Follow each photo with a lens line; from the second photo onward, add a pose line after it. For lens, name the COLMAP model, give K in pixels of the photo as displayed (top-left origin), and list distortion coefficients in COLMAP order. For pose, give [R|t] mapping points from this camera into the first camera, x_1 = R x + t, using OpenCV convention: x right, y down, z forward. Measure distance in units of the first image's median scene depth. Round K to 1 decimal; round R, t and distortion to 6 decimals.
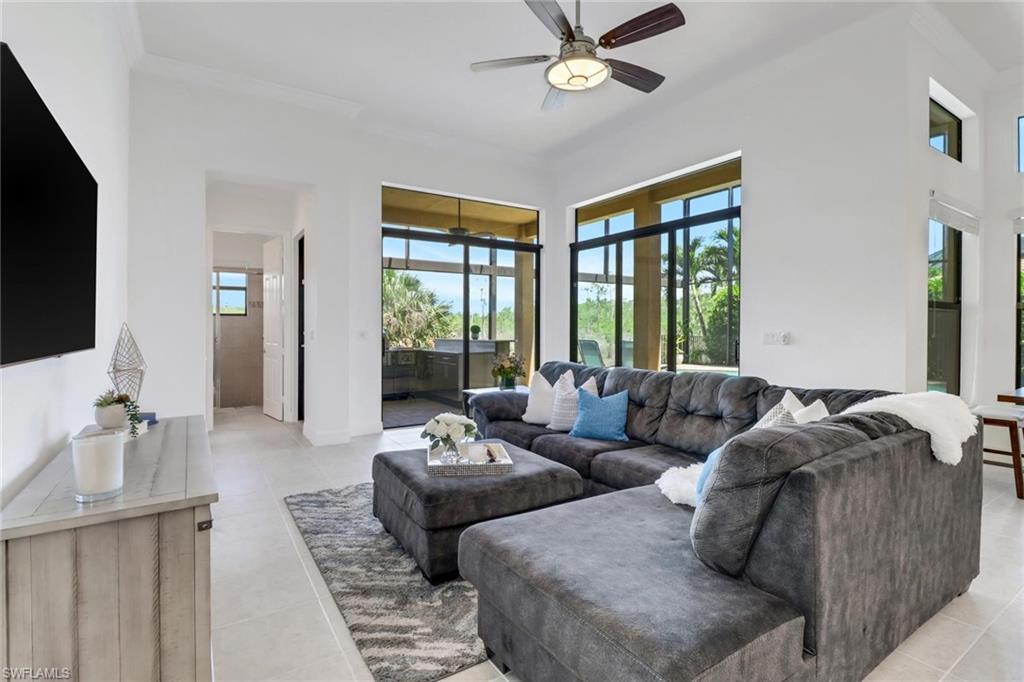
lens RADIAL K [[486.7, 0, 507.5], [0, 486.7, 316.7], [0, 0, 1]] dist [-0.009333, -0.010696]
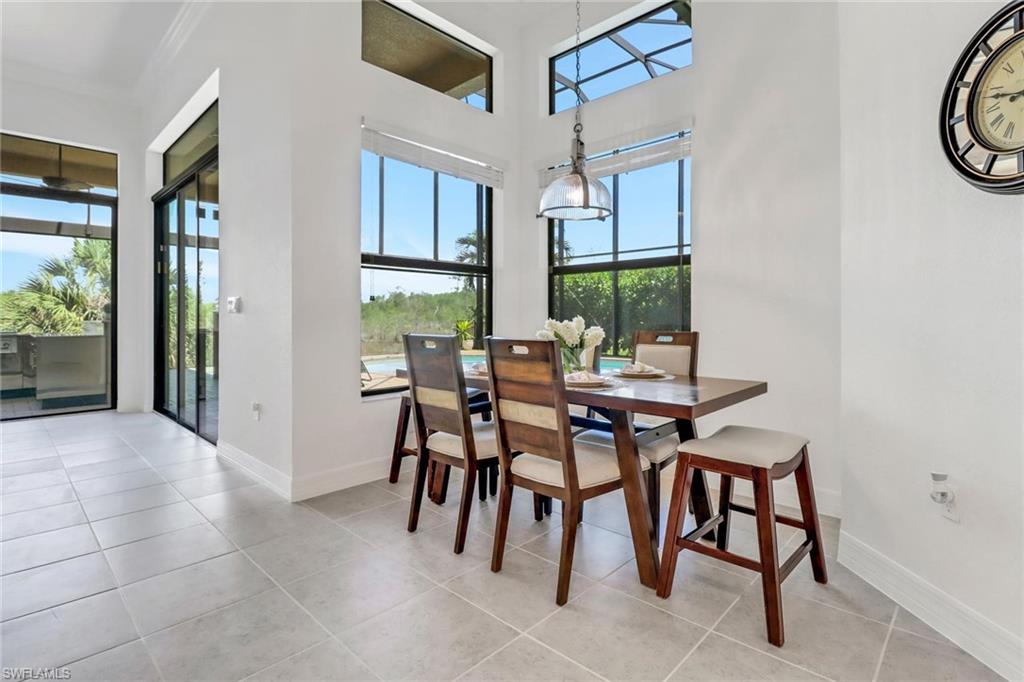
lens RADIAL K [[494.9, 0, 507.7], [0, 494.9, 324.3], [0, 0, 1]] dist [0.001691, -0.012793]
pose [[0.970971, -0.007110, 0.239093, 0.484895], [-0.001626, 0.999339, 0.036321, 0.027942], [-0.239193, -0.035656, 0.970317, 0.065540]]
